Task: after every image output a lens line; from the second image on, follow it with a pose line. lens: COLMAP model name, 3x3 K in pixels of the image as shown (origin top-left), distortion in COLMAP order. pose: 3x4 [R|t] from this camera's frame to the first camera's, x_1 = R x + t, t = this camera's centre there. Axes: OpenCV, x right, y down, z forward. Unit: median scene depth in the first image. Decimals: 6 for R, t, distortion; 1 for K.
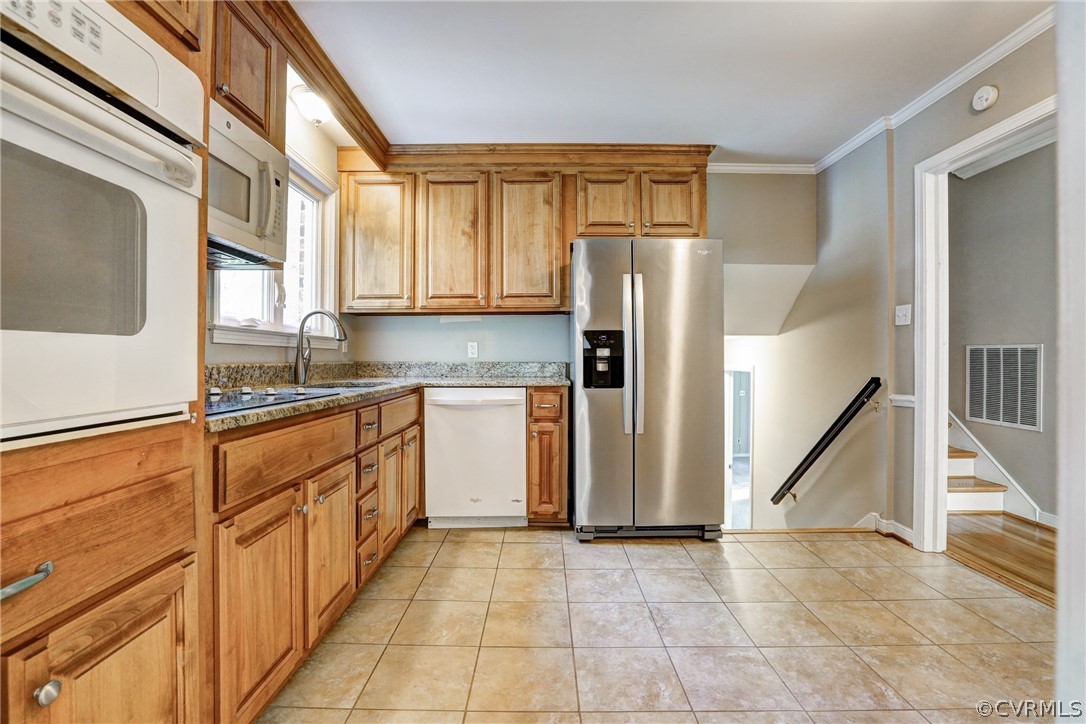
lens RADIAL K [[496.3, 0, 540.8], [0, 496.3, 359.2], [0, 0, 1]] dist [-0.039955, 0.010596]
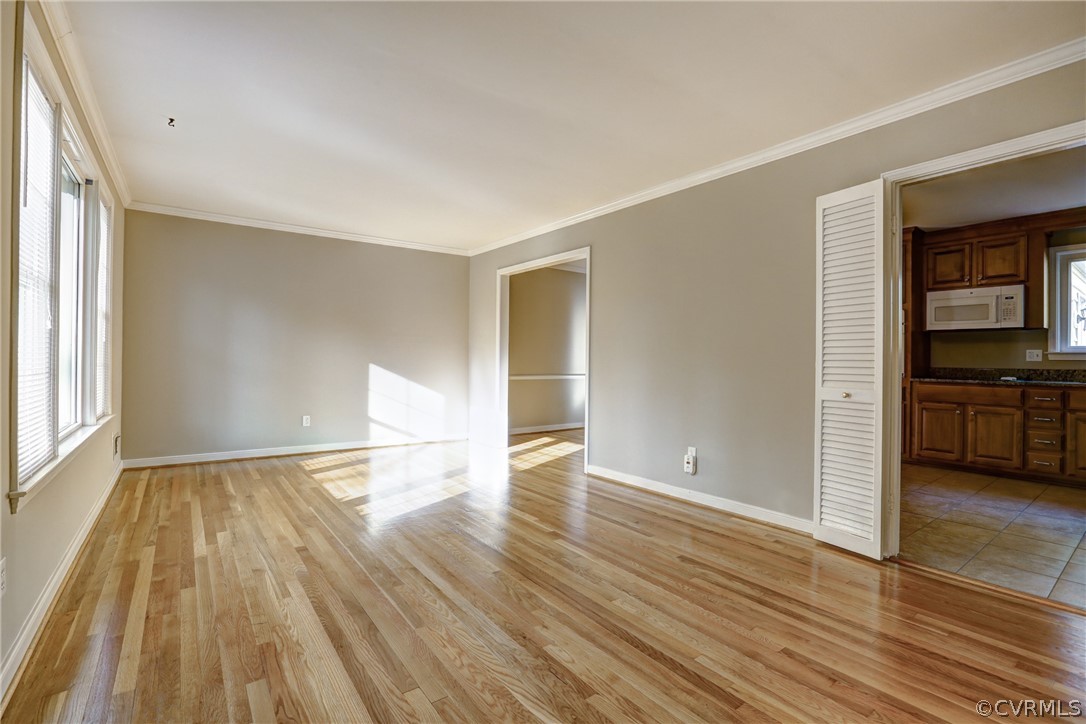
lens RADIAL K [[496.3, 0, 537.5], [0, 496.3, 360.1], [0, 0, 1]] dist [-0.039955, 0.010596]
pose [[-0.804882, -0.011137, -0.593330, 2.604750], [-0.014250, 0.999898, 0.000563, 0.000846], [0.593264, 0.008908, -0.804959, 1.379316]]
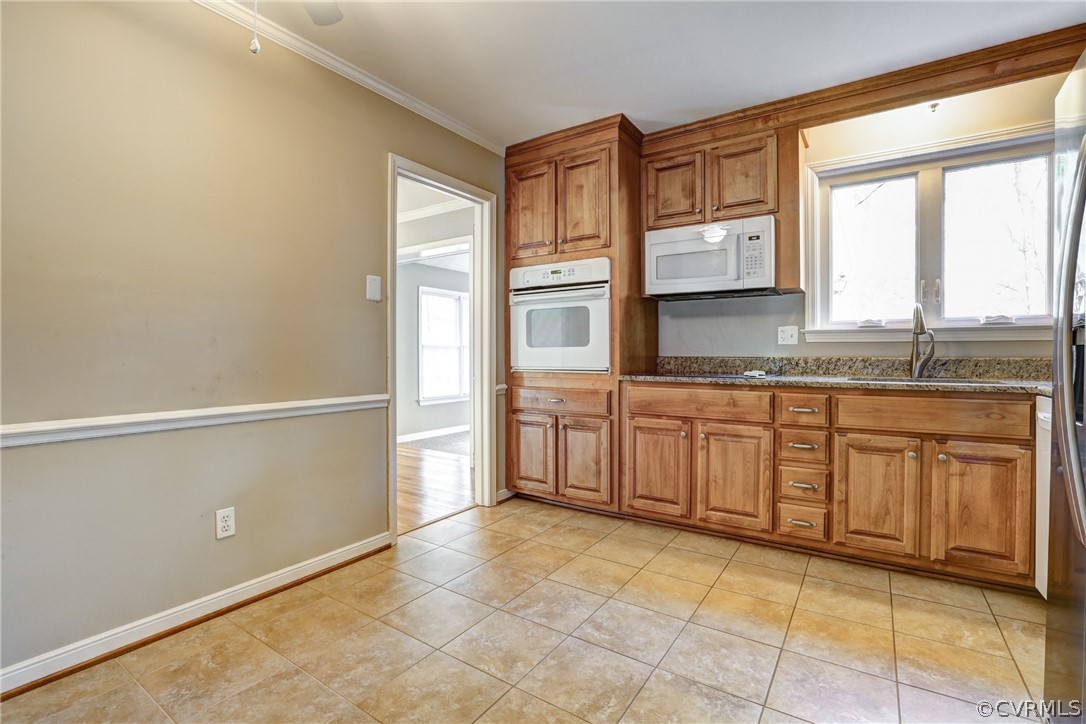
lens RADIAL K [[496.3, 0, 548.1], [0, 496.3, 359.6], [0, 0, 1]] dist [-0.039955, 0.010596]
pose [[-0.555090, 0.007272, -0.831758, 0.973367], [-0.002068, 0.999947, 0.010123, 0.005272], [0.831788, 0.007339, -0.555045, 1.159946]]
